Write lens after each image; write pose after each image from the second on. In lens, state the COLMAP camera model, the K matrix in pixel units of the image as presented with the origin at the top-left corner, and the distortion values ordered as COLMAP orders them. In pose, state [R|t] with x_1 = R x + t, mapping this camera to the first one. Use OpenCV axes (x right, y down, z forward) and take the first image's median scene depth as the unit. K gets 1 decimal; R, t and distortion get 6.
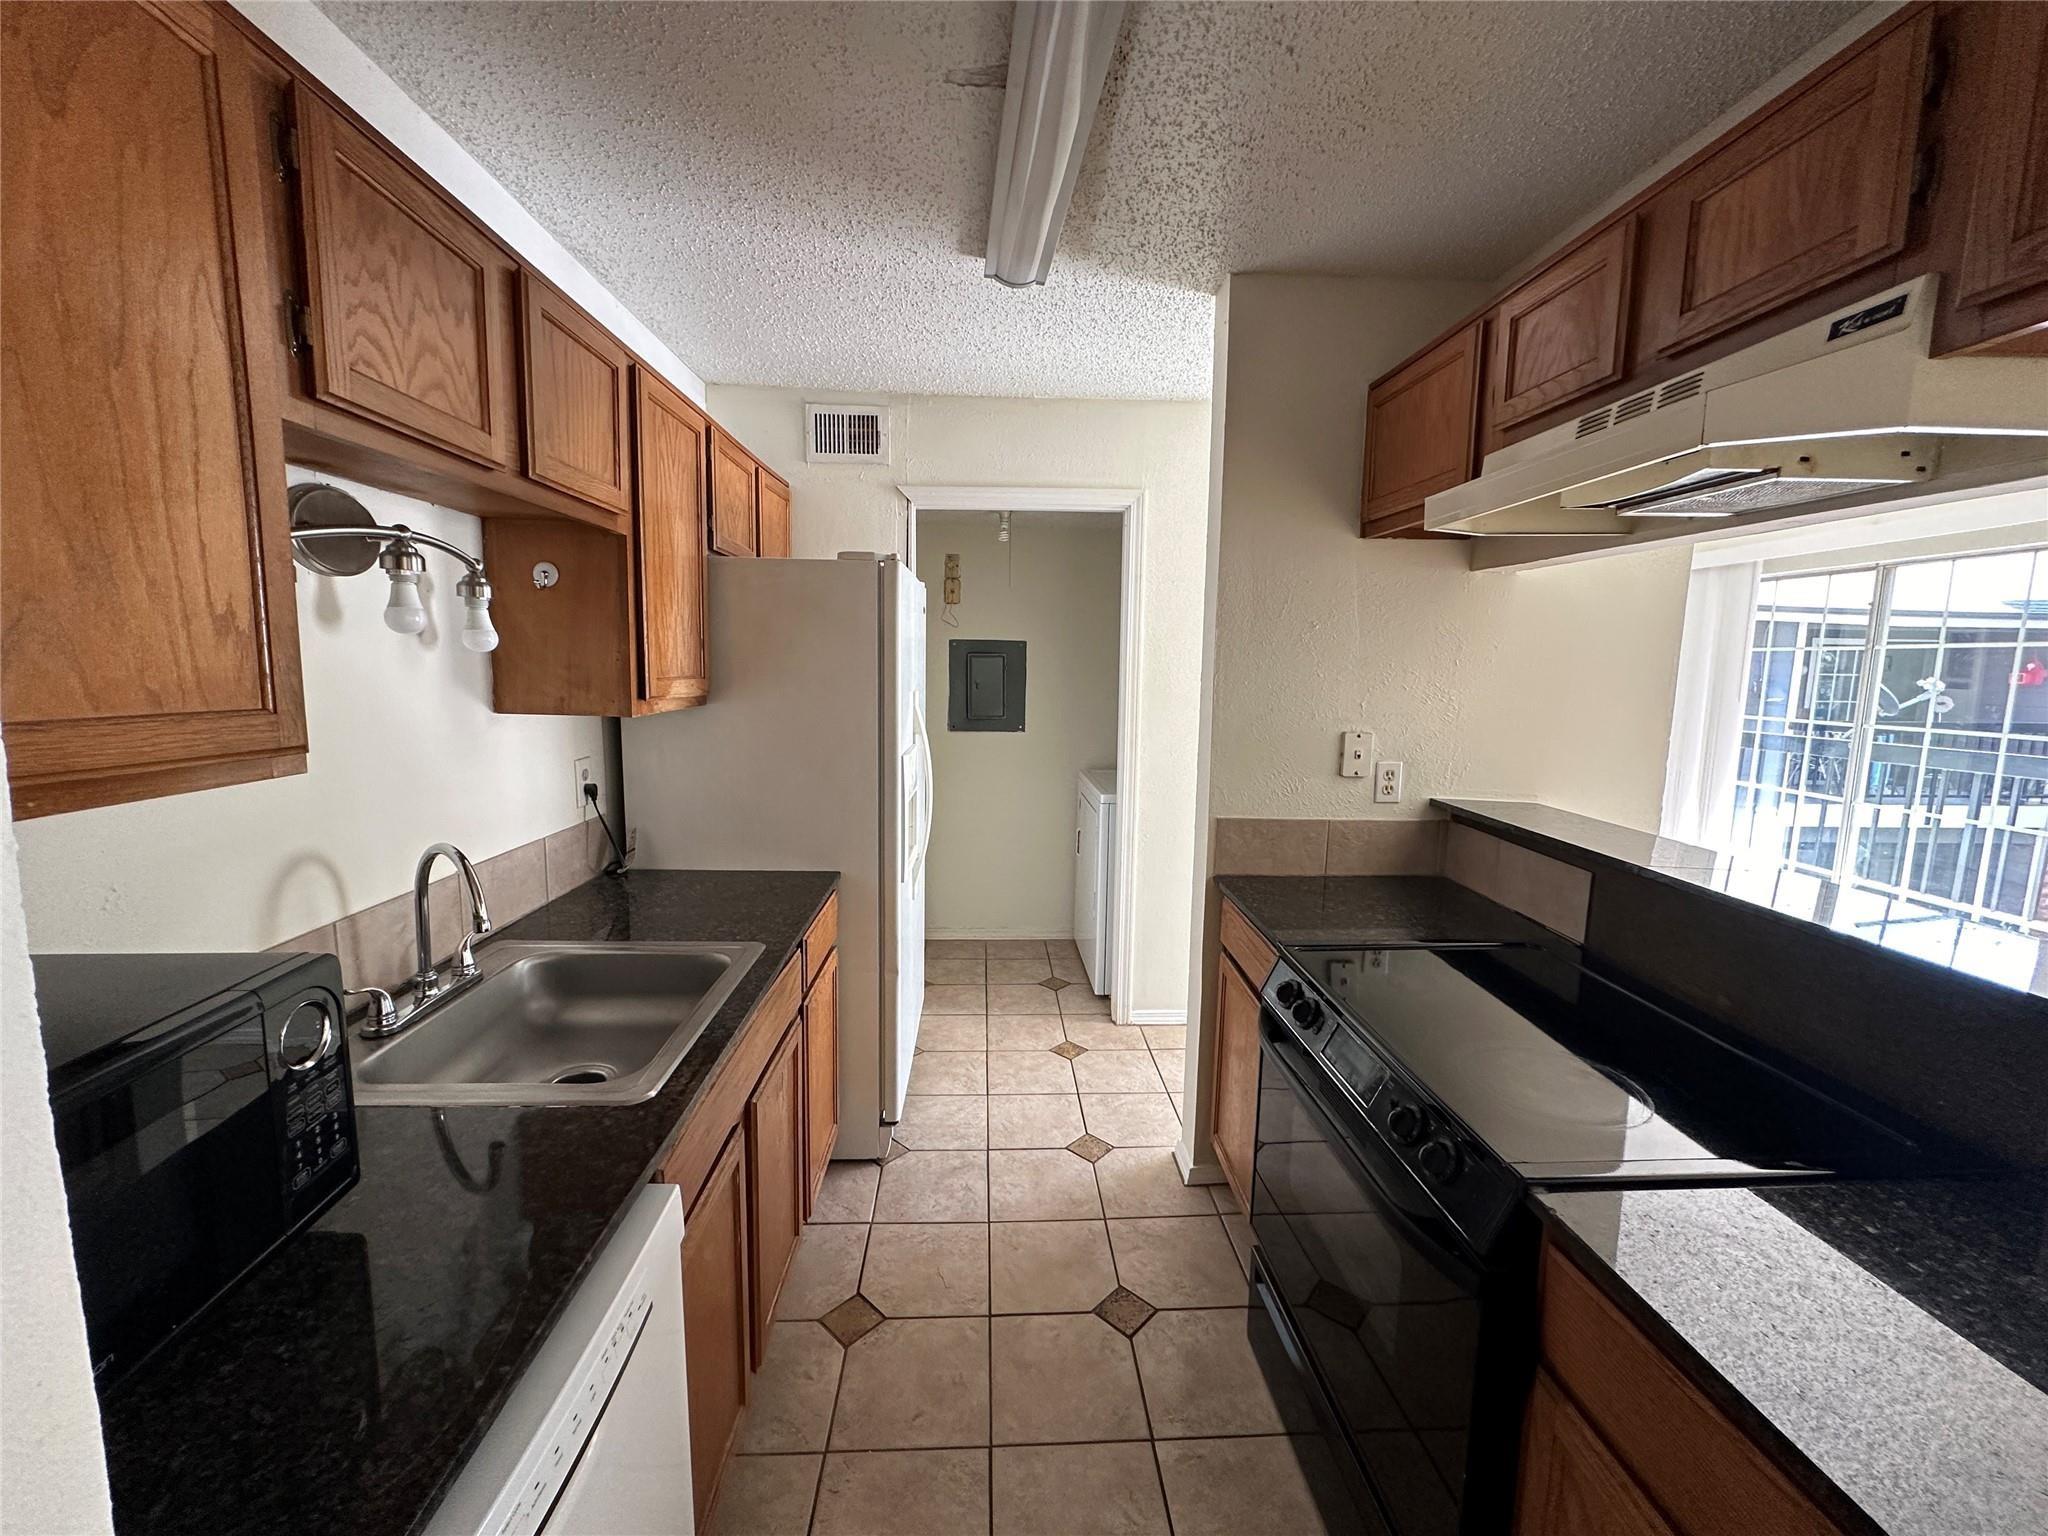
lens RADIAL K [[818.2, 0, 1017.7], [0, 818.2, 759.5], [0, 0, 1]] dist [-0.002055, -0.000198]
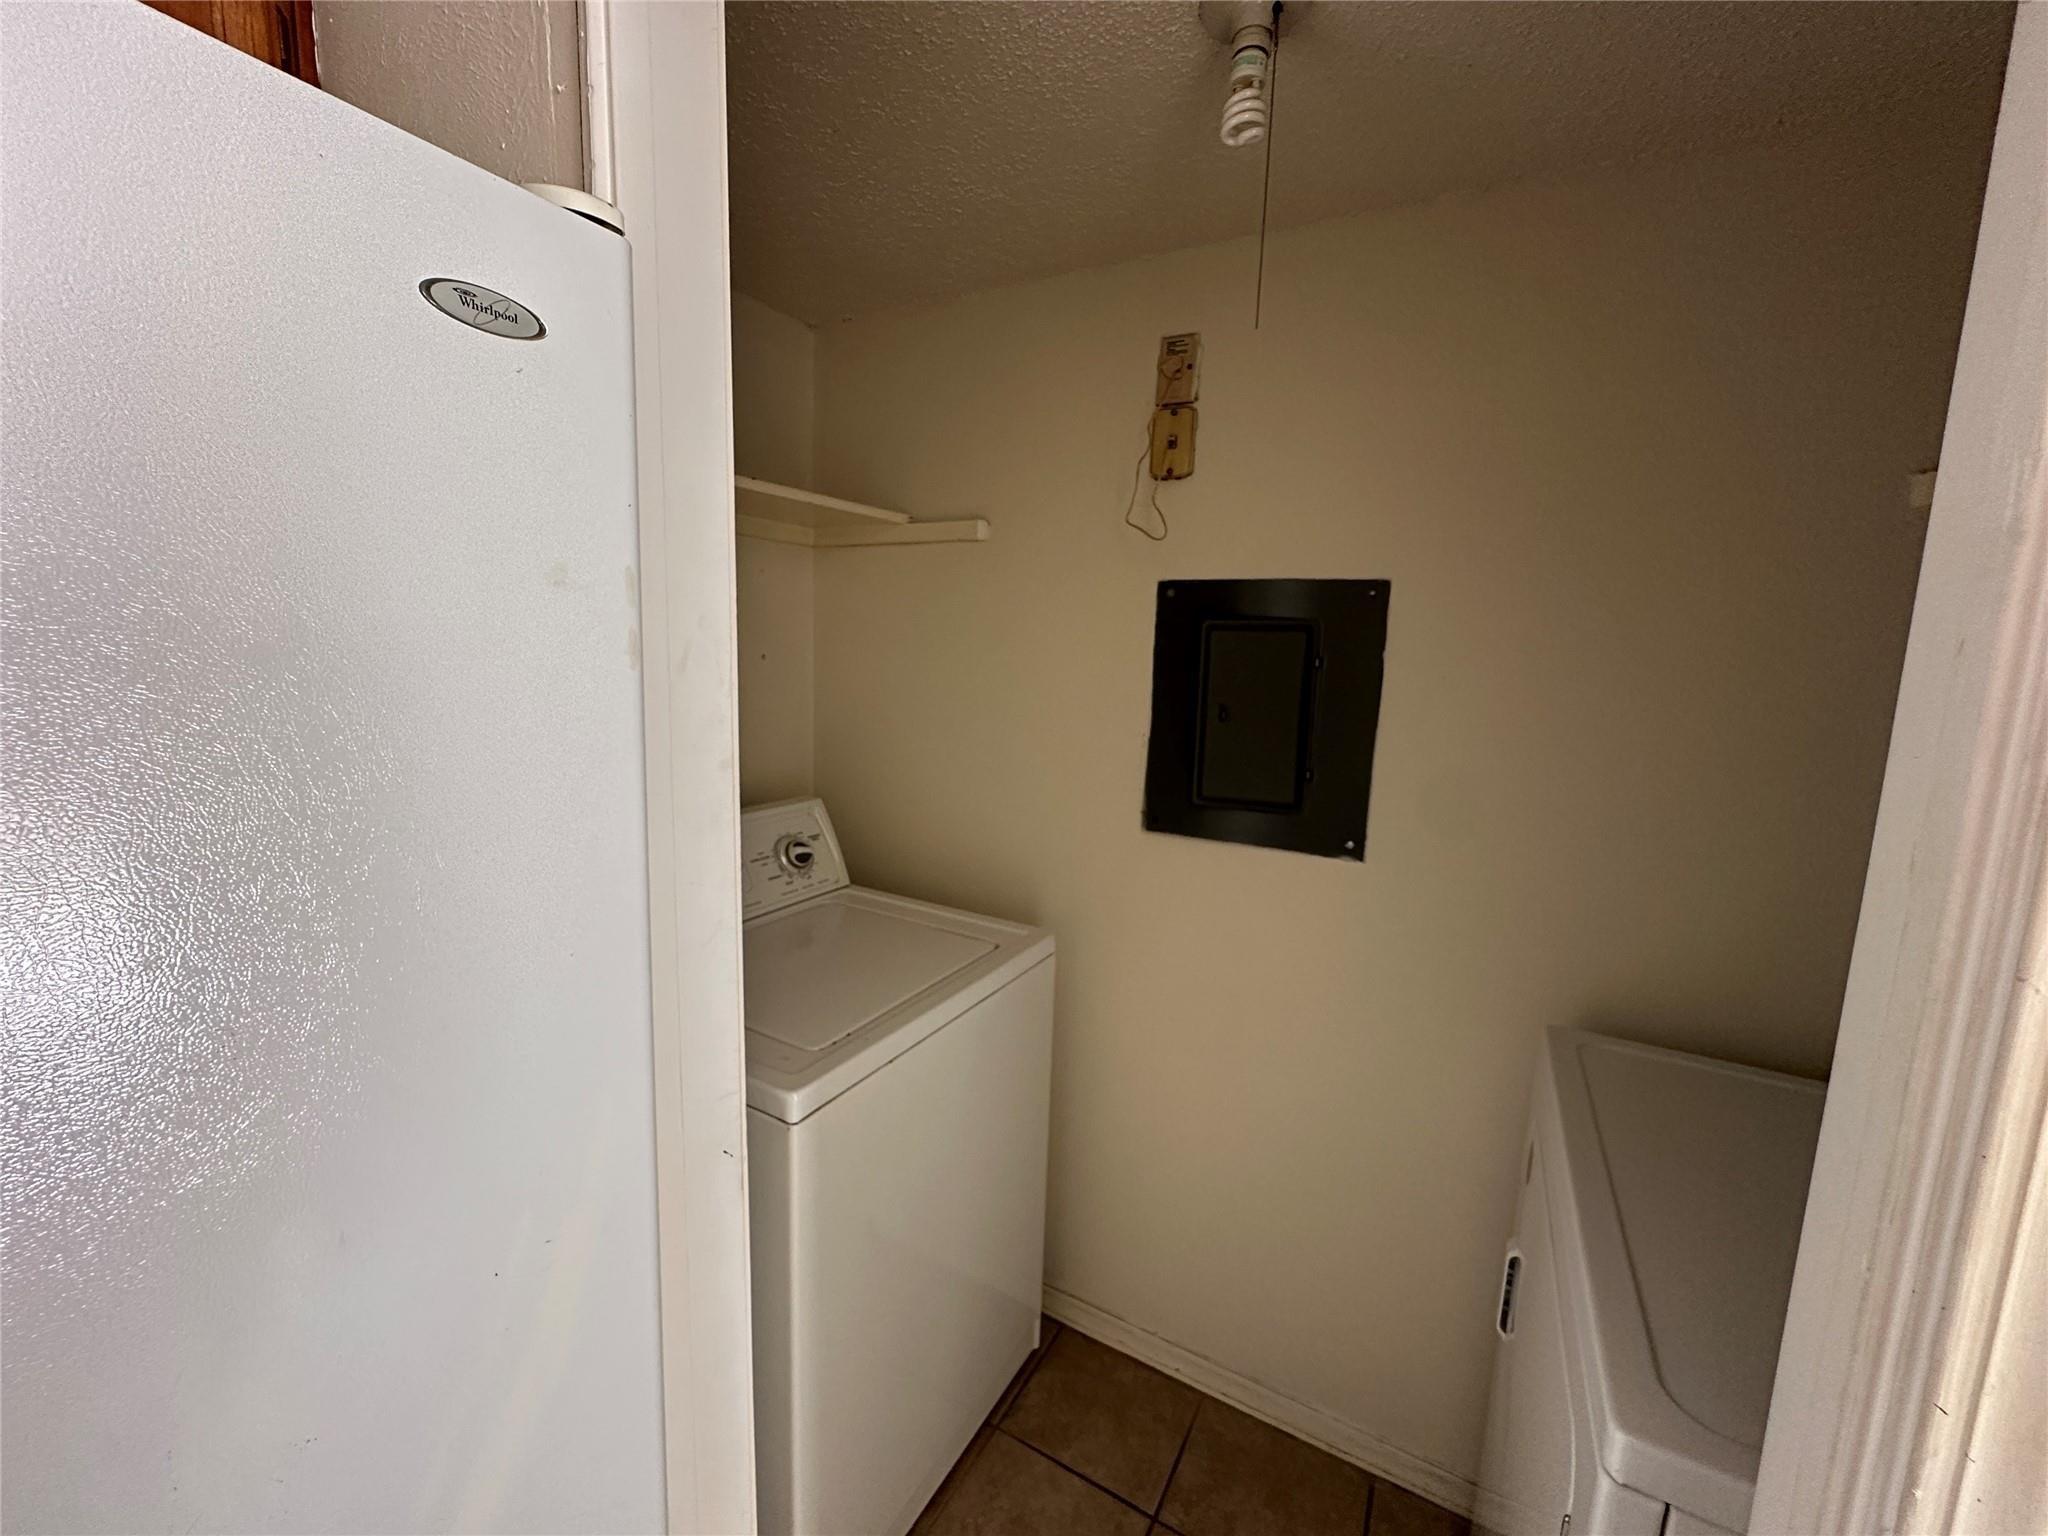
lens RADIAL K [[818.2, 0, 1032.1], [0, 818.2, 769.0], [0, 0, 1]] dist [-0.002055, -0.000198]
pose [[0.841904, 0.084130, -0.533029, 0.068664], [-0.087068, 0.996008, 0.019682, -0.066004], [0.532557, 0.029840, 0.845868, 0.668320]]
